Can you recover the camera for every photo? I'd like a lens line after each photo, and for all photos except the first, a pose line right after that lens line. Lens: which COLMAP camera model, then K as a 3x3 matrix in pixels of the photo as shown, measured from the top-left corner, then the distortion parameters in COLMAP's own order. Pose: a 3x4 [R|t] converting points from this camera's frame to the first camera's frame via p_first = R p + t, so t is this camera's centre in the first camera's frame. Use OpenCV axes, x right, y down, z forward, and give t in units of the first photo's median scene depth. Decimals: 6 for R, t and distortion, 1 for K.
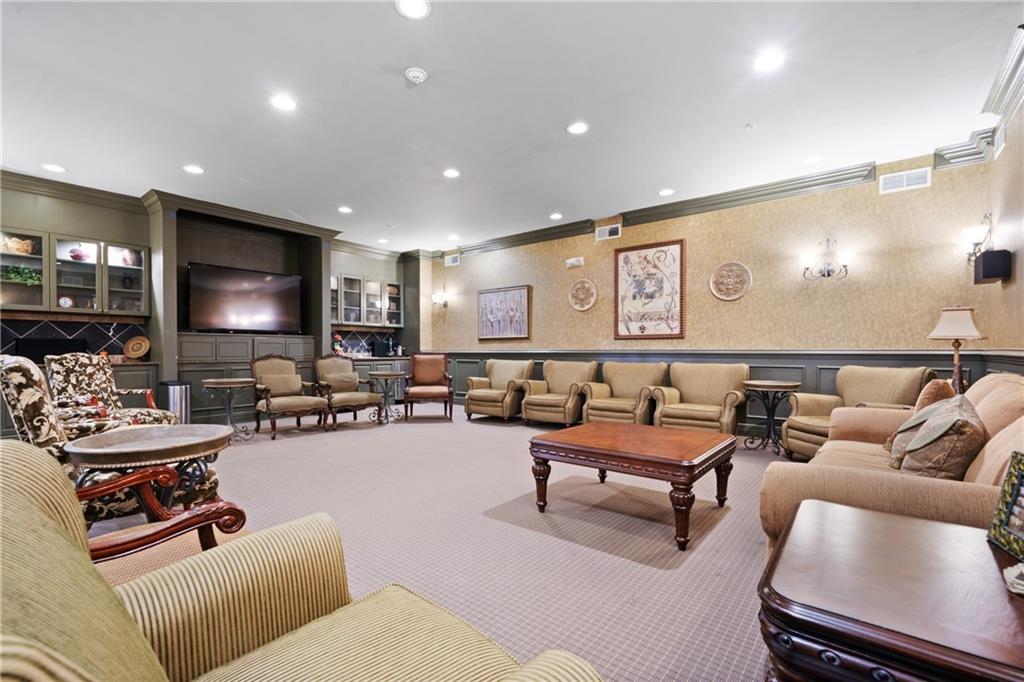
lens RADIAL K [[447.0, 0, 512.5], [0, 447.0, 358.8], [0, 0, 1]] dist [-0.000903, 0.000287]
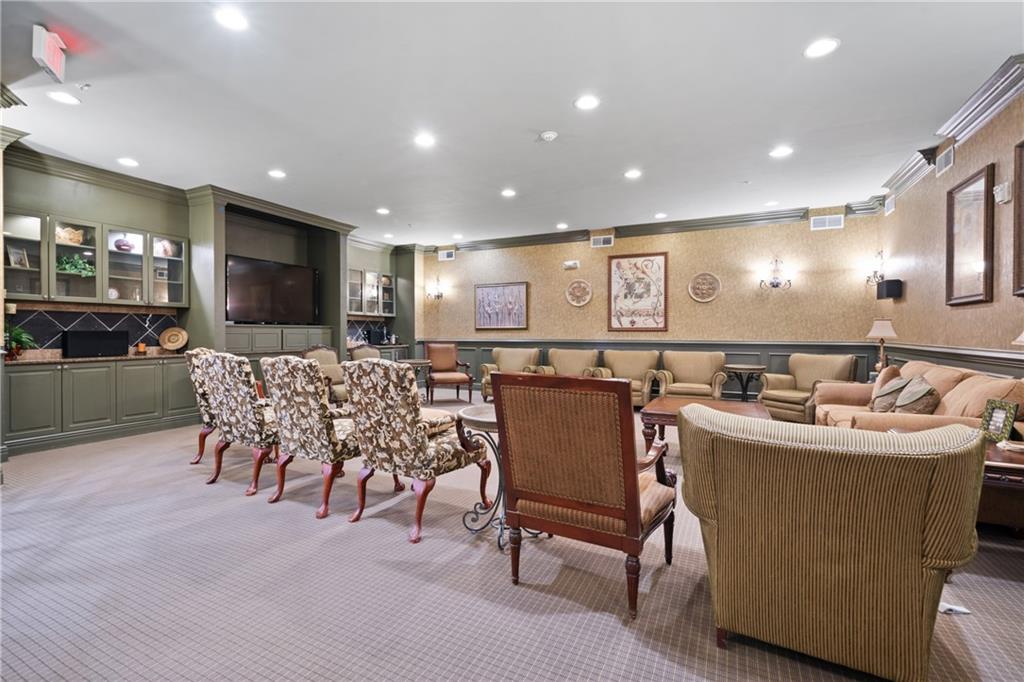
lens RADIAL K [[451.4, 0, 512.0], [0, 451.4, 341.0], [0, 0, 1]] dist [0.000459, -0.000017]
pose [[0.975745, -0.001736, 0.218902, -0.312398], [0.002095, 0.999997, -0.001409, -0.016840], [-0.218899, 0.001834, 0.975746, -0.135216]]
